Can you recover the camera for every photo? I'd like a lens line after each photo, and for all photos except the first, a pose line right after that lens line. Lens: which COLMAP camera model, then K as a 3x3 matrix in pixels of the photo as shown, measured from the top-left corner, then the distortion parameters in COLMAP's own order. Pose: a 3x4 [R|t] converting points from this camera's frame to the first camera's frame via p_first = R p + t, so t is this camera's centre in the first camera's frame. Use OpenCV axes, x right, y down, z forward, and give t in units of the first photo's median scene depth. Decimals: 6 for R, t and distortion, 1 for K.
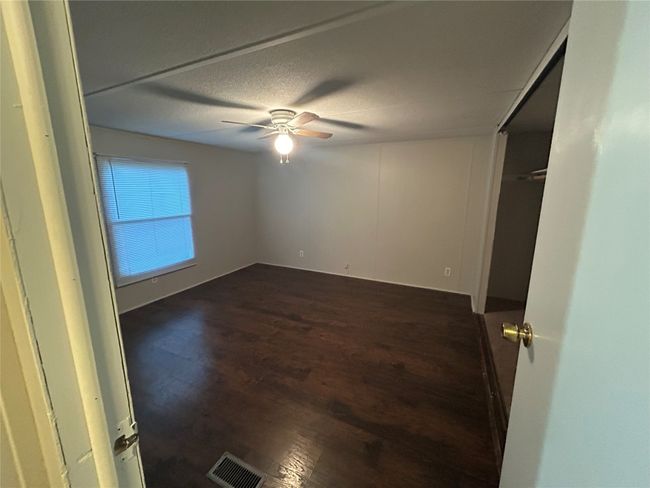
lens RADIAL K [[258.9, 0, 326.1], [0, 258.9, 244.0], [0, 0, 1]] dist [-0.000620, -0.000128]
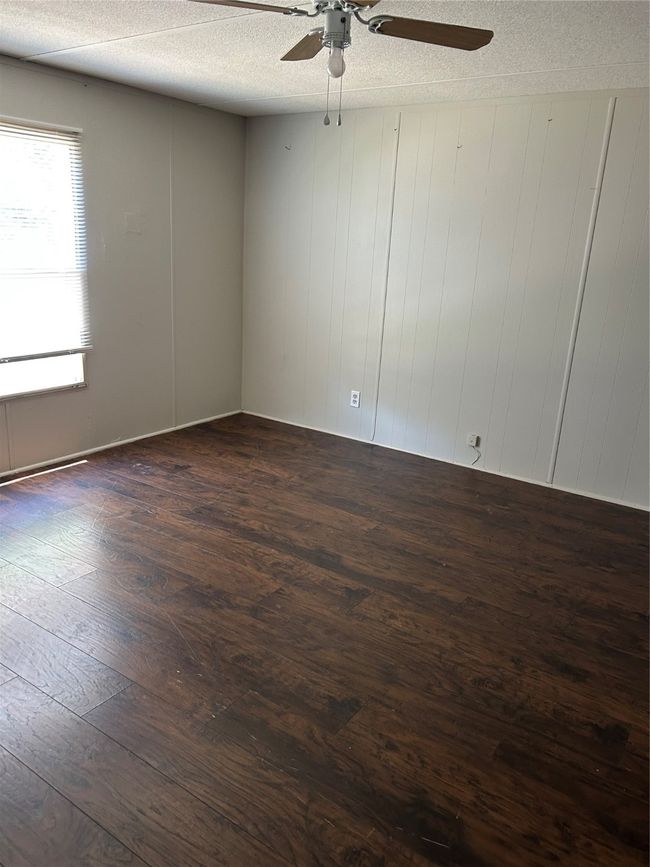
lens RADIAL K [[655.8, 0, 320.1], [0, 655.8, 433.8], [0, 0, 1]] dist [0.013826, -0.005665]
pose [[0.986195, 0.092593, -0.137283, -0.015754], [-0.080681, 0.992674, 0.089941, 0.018329], [0.144605, -0.077623, 0.986440, 0.076325]]
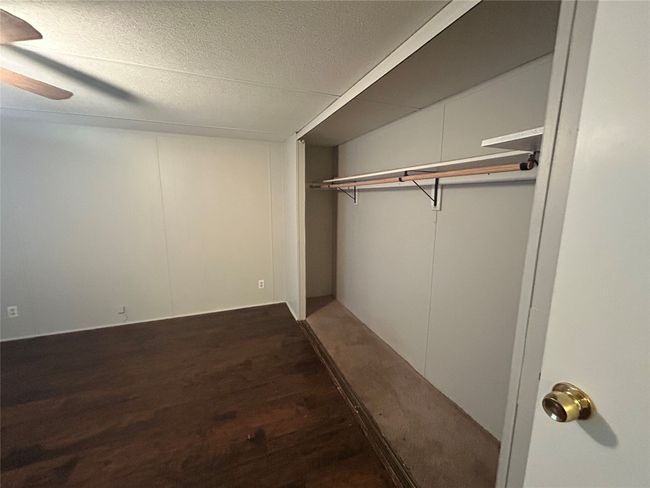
lens RADIAL K [[258.9, 0, 322.0], [0, 258.9, 242.2], [0, 0, 1]] dist [-0.000620, -0.000128]
pose [[0.683902, -0.117103, 0.720114, -0.043563], [0.138857, 0.989885, 0.029098, -0.051475], [-0.716238, 0.080093, 0.693245, 0.254079]]
